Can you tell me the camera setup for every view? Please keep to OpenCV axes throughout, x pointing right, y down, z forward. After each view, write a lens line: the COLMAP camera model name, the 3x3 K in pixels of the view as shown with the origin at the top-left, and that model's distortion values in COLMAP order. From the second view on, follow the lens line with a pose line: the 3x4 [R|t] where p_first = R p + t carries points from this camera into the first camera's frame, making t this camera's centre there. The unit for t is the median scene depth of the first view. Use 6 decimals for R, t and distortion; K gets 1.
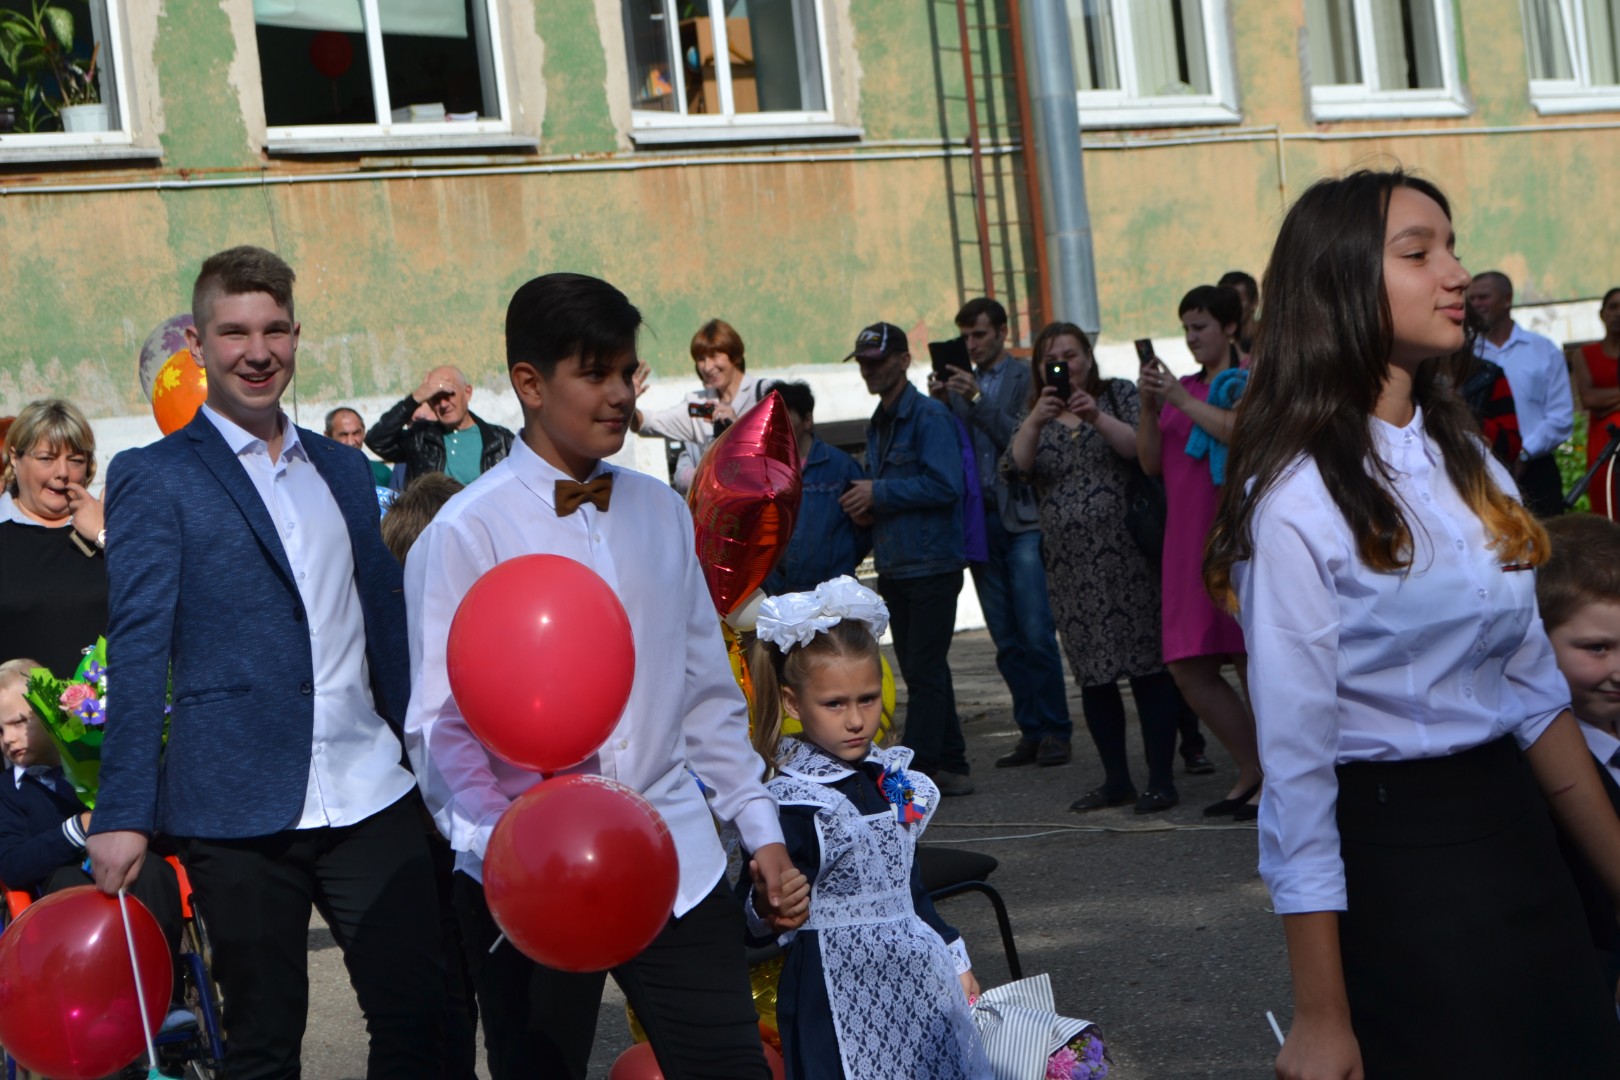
lens RADIAL K [[3777.8, 0, 810.0], [0, 3777.8, 540.0], [0, 0, 1]] dist [-0.031349, 0.216344]
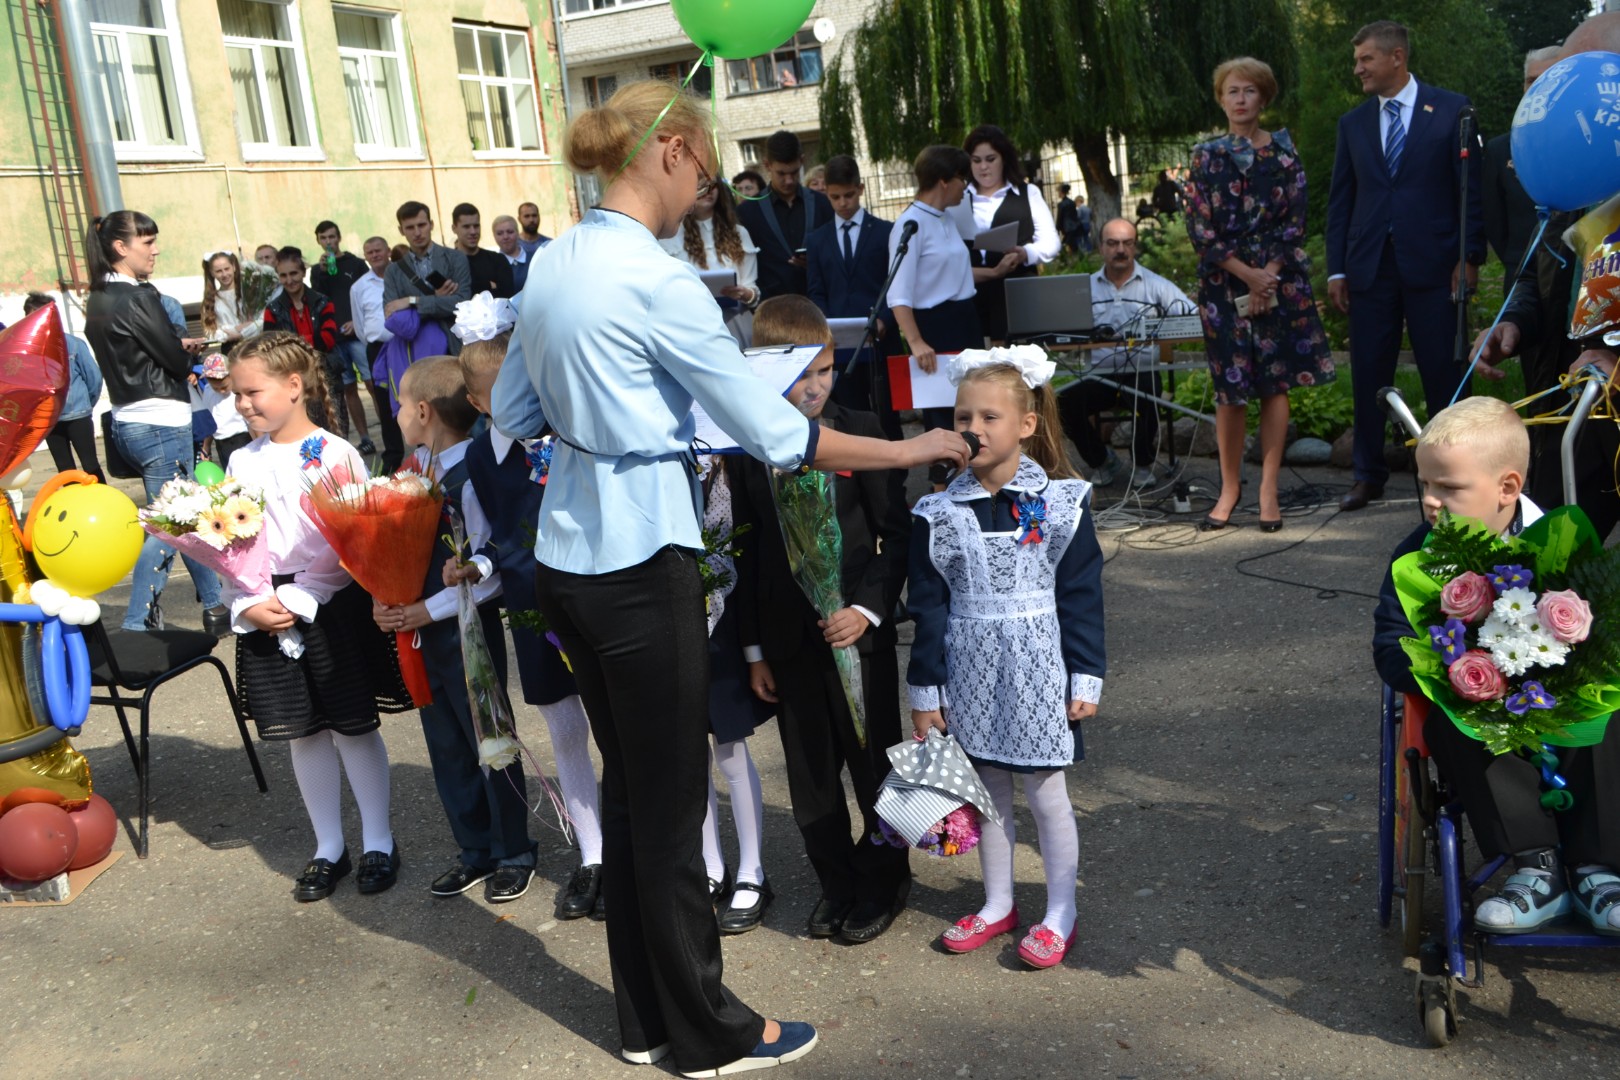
lens RADIAL K [[1693.5, 0, 810.0], [0, 1693.5, 540.0], [0, 0, 1]] dist [-0.005810, -0.016198]
pose [[0.889709, -0.079874, 0.449486, -0.012472], [0.035752, 0.993742, 0.105821, -0.002714], [-0.455125, -0.078080, 0.886997, 0.129471]]
